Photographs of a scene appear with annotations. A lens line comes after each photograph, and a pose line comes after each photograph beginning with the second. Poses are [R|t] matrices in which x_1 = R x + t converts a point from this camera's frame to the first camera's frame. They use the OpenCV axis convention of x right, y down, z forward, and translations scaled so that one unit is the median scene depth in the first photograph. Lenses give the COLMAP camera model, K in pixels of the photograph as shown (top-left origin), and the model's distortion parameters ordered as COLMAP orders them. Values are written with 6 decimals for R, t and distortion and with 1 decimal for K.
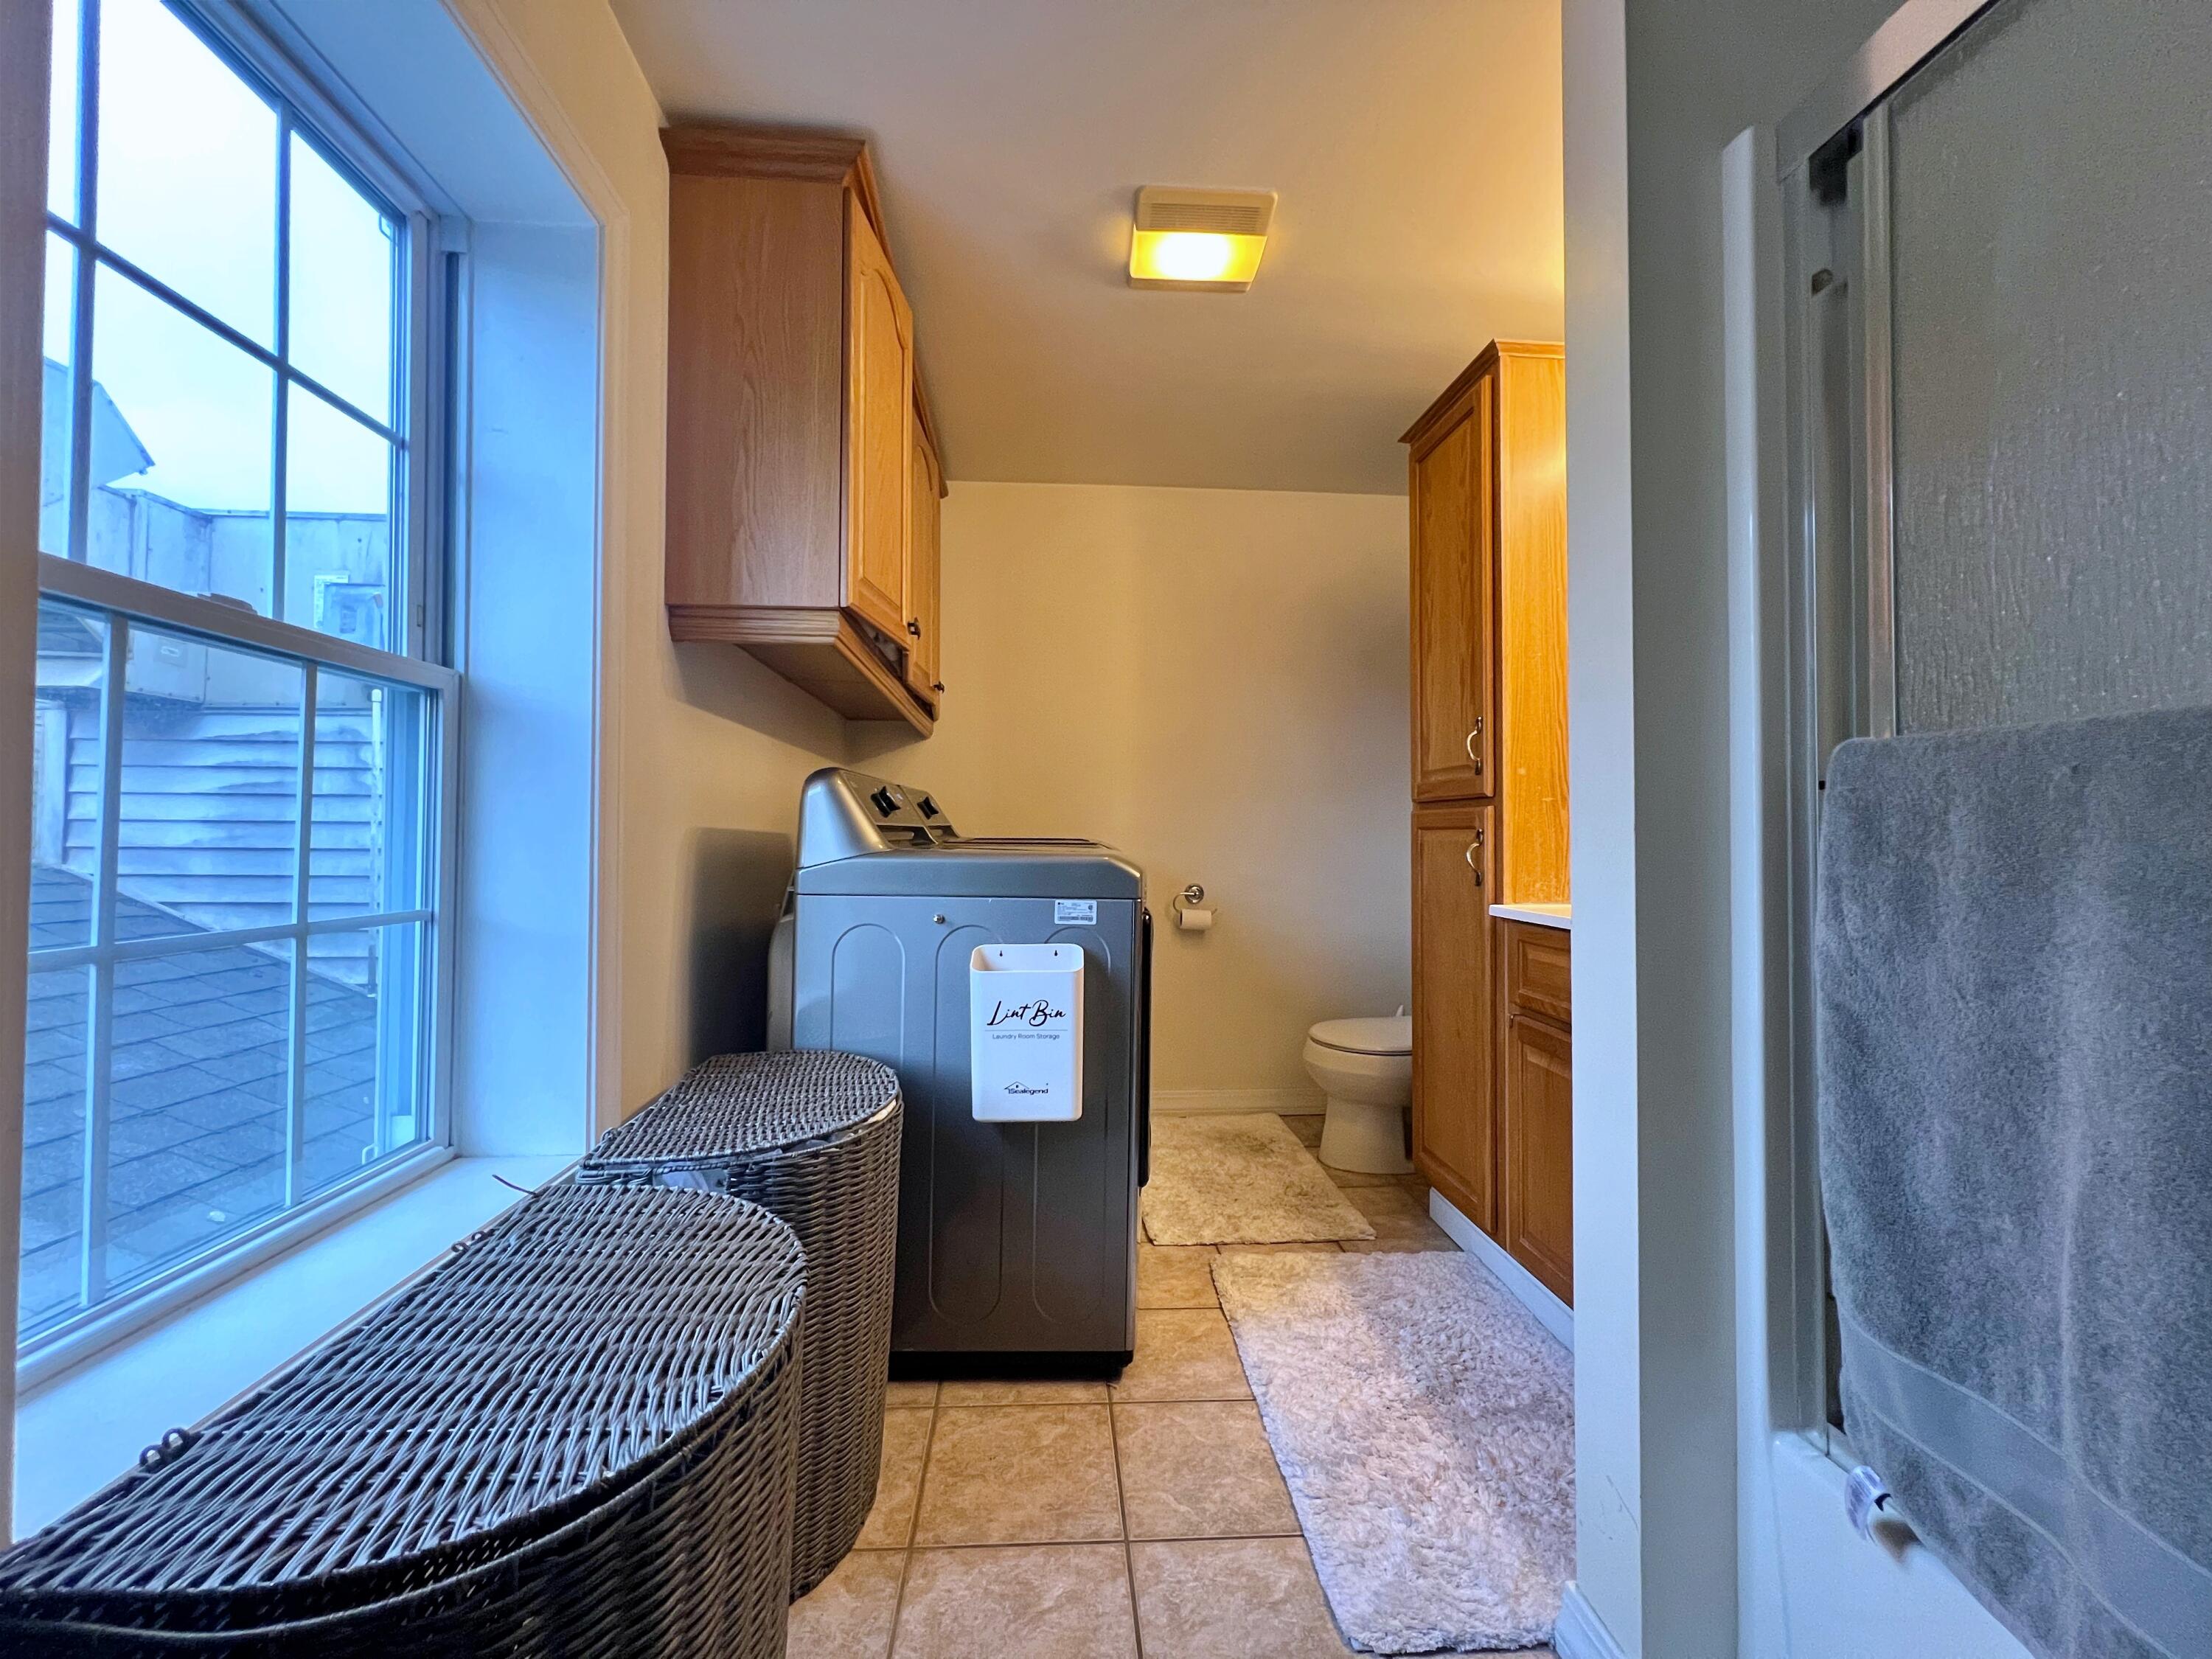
lens RADIAL K [[886.2, 0, 1106.3], [0, 886.2, 826.7], [0, 0, 1]] dist [-0.000900, 0.000373]
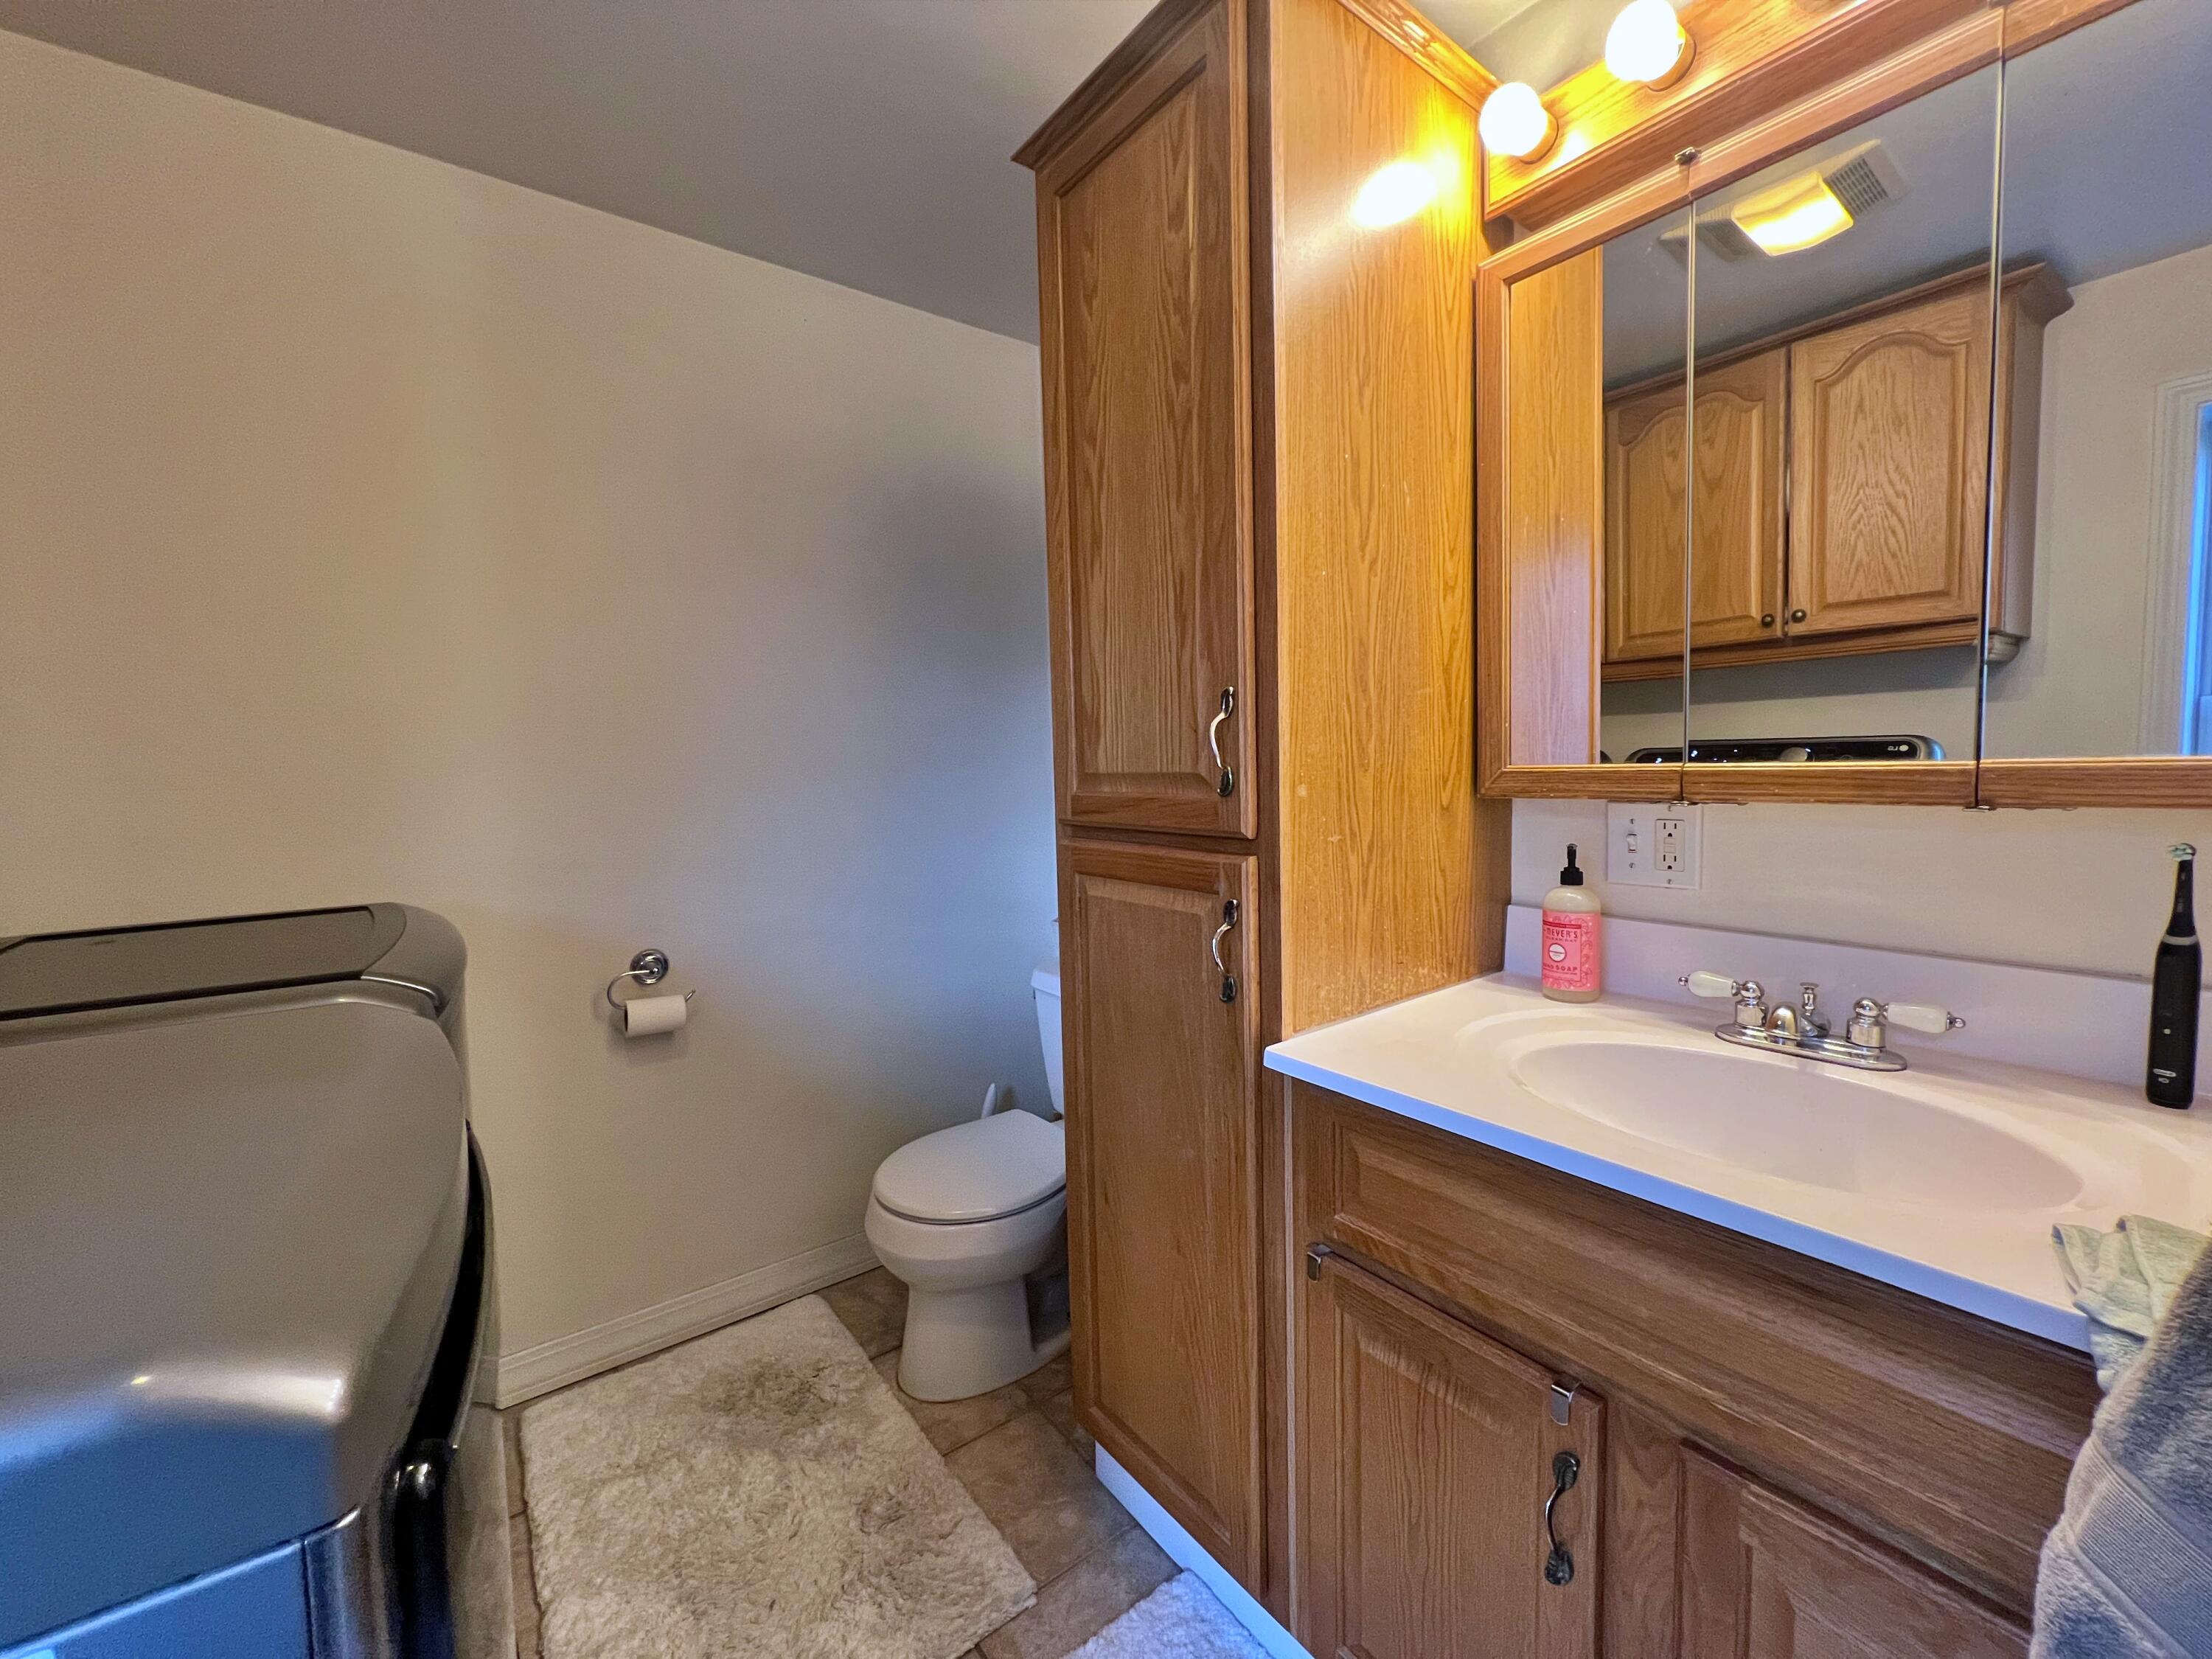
lens RADIAL K [[886.2, 0, 1103.5], [0, 886.2, 826.4], [0, 0, 1]] dist [-0.000900, 0.000373]
pose [[0.842218, -0.061845, 0.535579, 0.063909], [0.019060, 0.996193, 0.085062, -0.076657], [-0.538801, -0.061432, 0.840190, 0.520557]]
